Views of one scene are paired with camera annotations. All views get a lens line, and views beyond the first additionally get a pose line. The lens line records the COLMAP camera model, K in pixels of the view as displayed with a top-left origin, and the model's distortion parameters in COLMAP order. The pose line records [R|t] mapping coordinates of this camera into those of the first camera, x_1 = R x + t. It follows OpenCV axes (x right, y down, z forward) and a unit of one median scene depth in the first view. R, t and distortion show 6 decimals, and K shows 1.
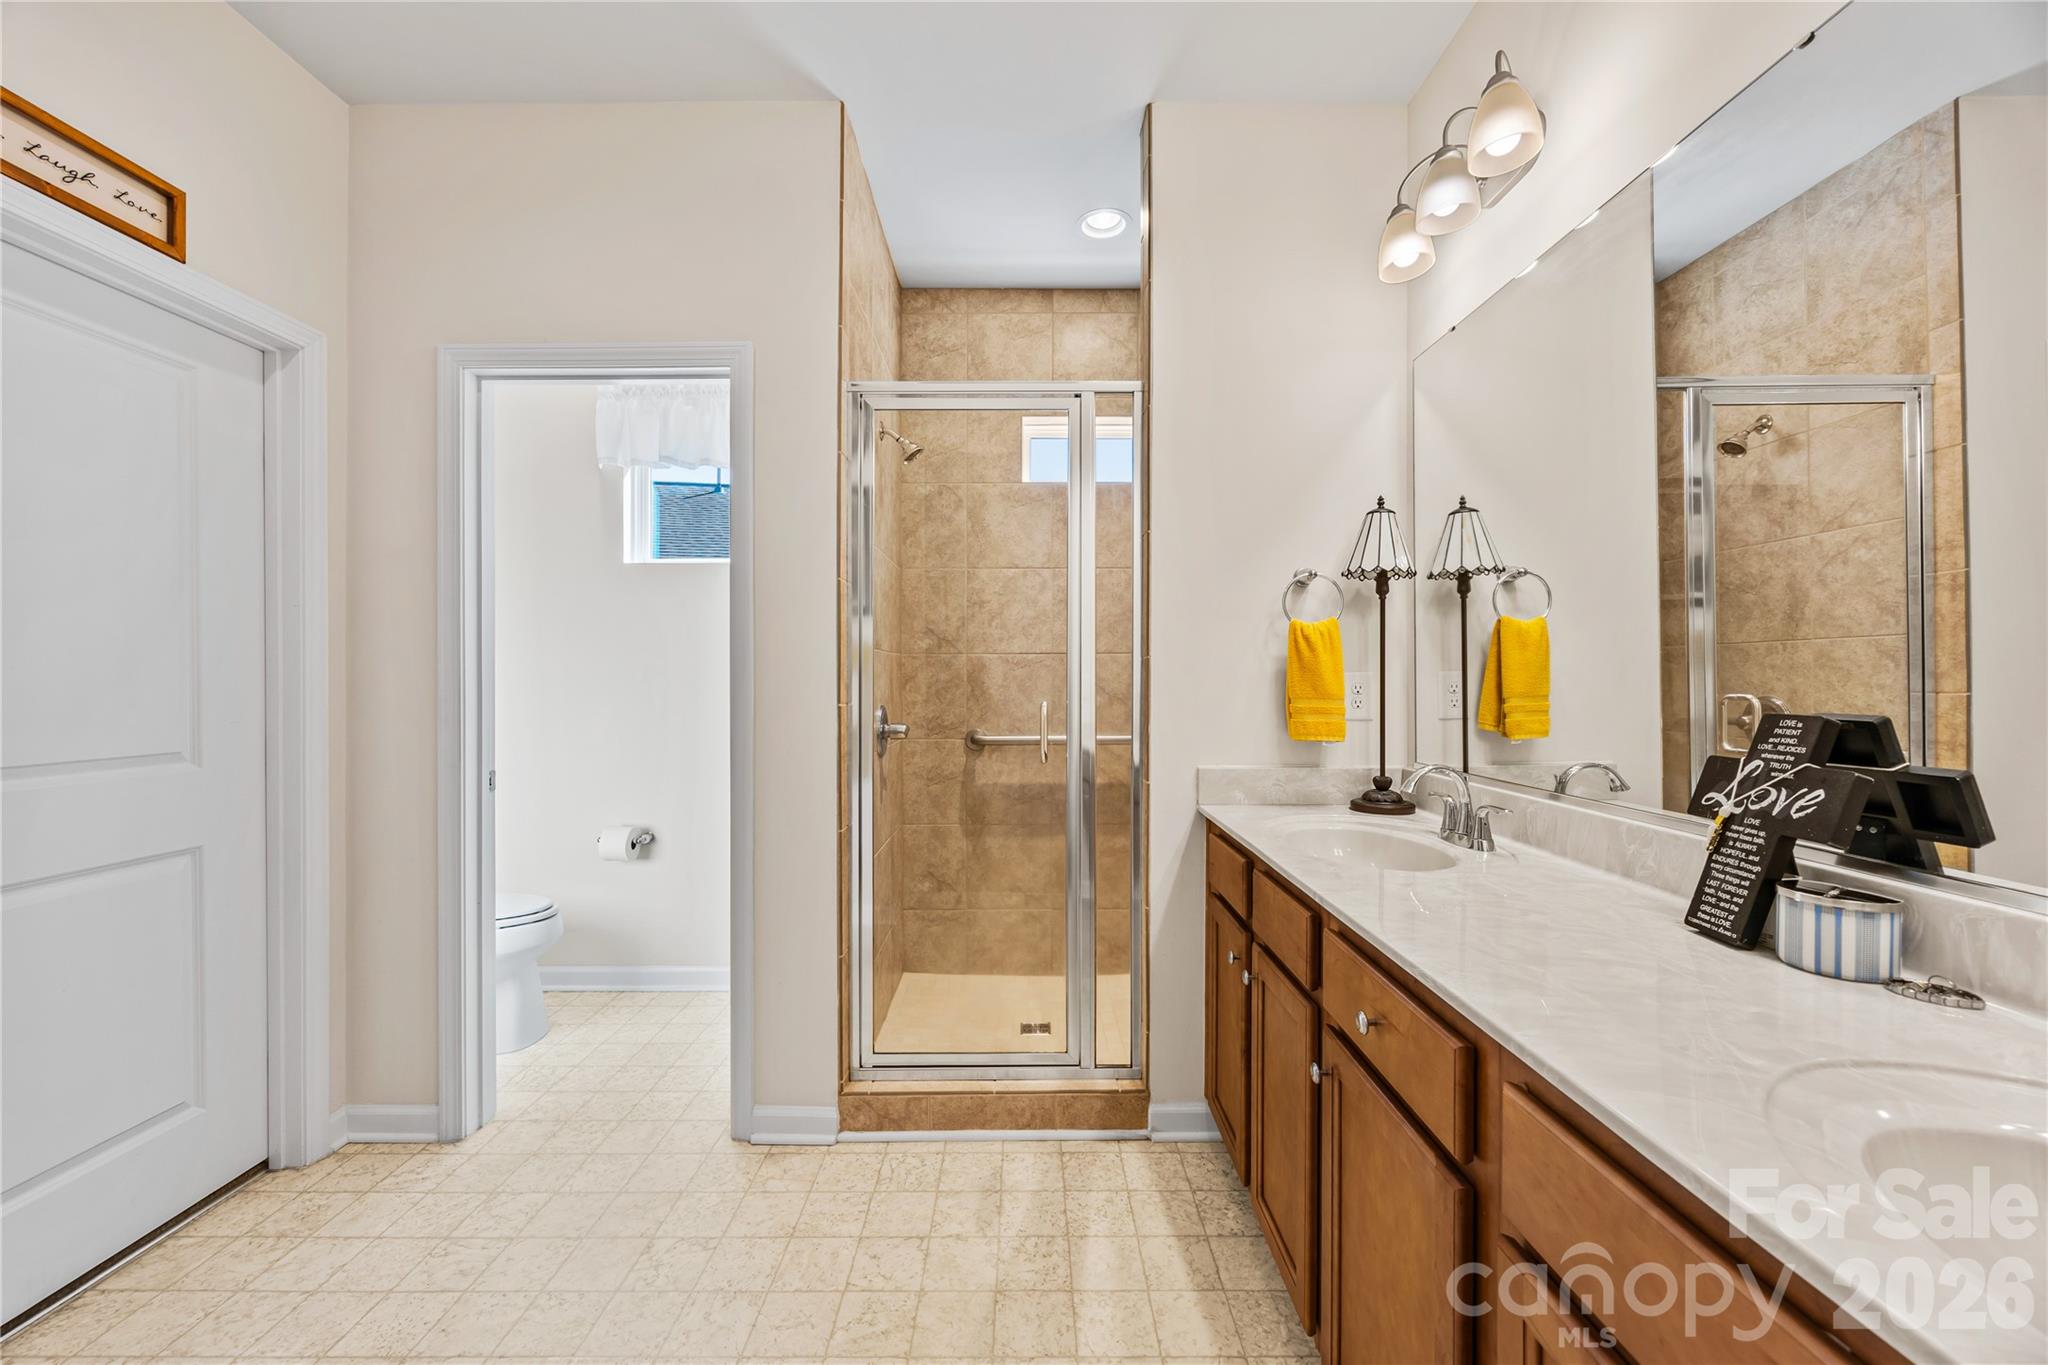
lens RADIAL K [[791.4, 0, 1007.6], [0, 791.4, 671.8], [0, 0, 1]] dist [-0.003076, -0.000149]
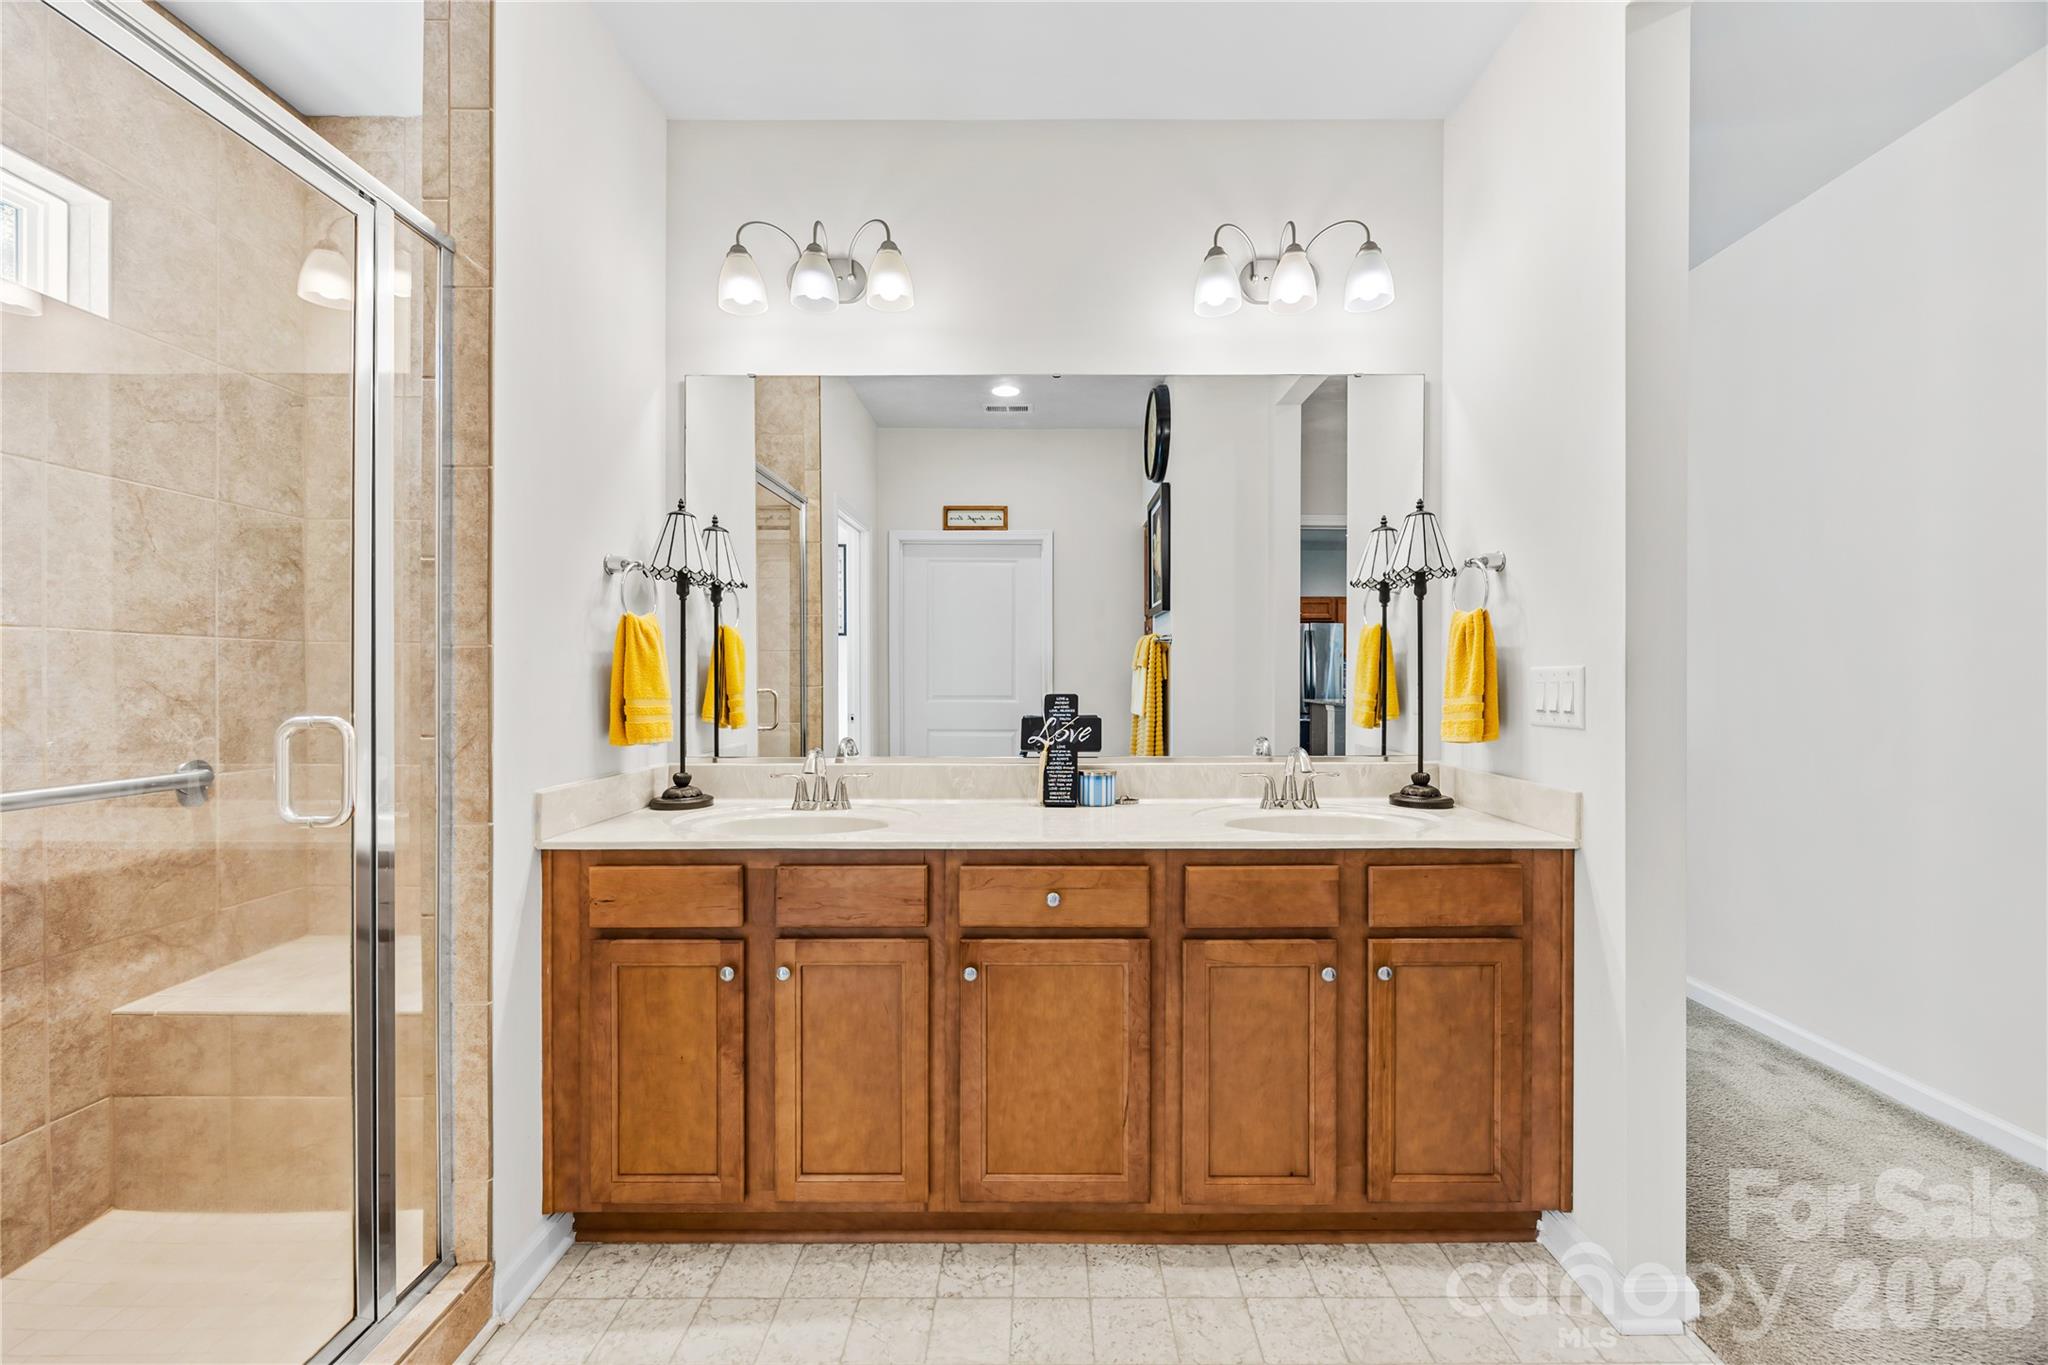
lens RADIAL K [[811.3, 0, 1051.6], [0, 811.3, 682.9], [0, 0, 1]] dist [-0.000903, 0.000282]
pose [[-0.042839, -0.005028, 0.999069, -0.731819], [-0.008256, 0.999955, 0.004678, 0.007972], [-0.999048, -0.008047, -0.042878, 0.698173]]
